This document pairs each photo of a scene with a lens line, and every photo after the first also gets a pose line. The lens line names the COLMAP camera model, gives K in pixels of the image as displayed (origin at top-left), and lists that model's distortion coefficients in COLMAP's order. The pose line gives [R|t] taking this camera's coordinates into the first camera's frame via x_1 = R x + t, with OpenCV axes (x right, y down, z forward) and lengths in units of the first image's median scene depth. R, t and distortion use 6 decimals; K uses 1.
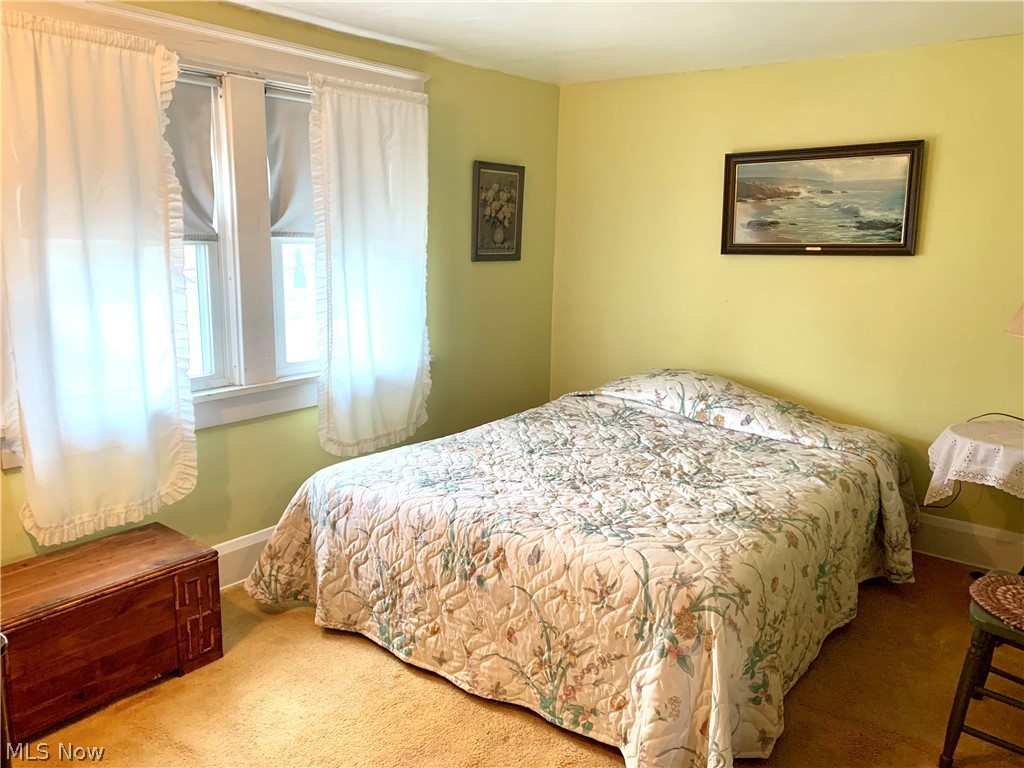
lens RADIAL K [[780.3, 0, 508.8], [0, 780.3, 380.1], [0, 0, 1]] dist [0.070853, -0.076716]
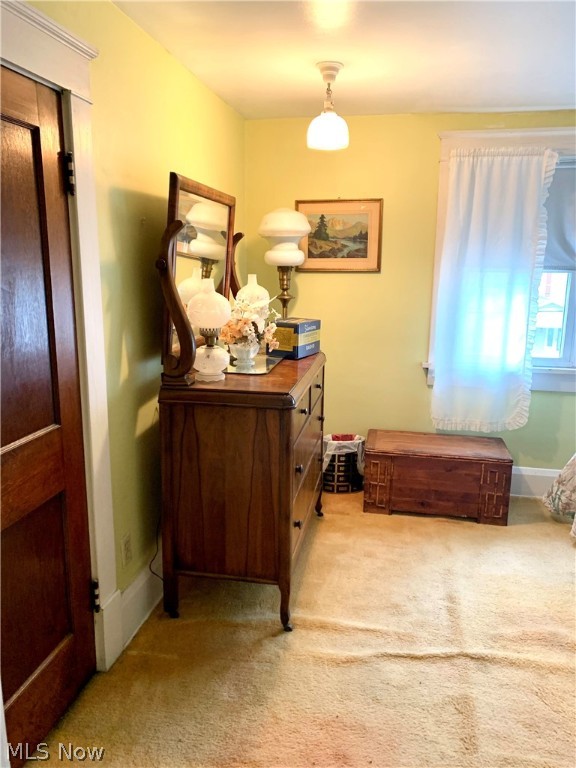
lens RADIAL K [[585.3, 0, 286.2], [0, 585.3, 379.7], [0, 0, 1]] dist [0.070853, -0.076716]
pose [[0.447256, 0.170160, -0.878070, 0.463550], [-0.170864, 0.979910, 0.102863, 0.008771], [0.877934, 0.104024, 0.467345, 0.005028]]
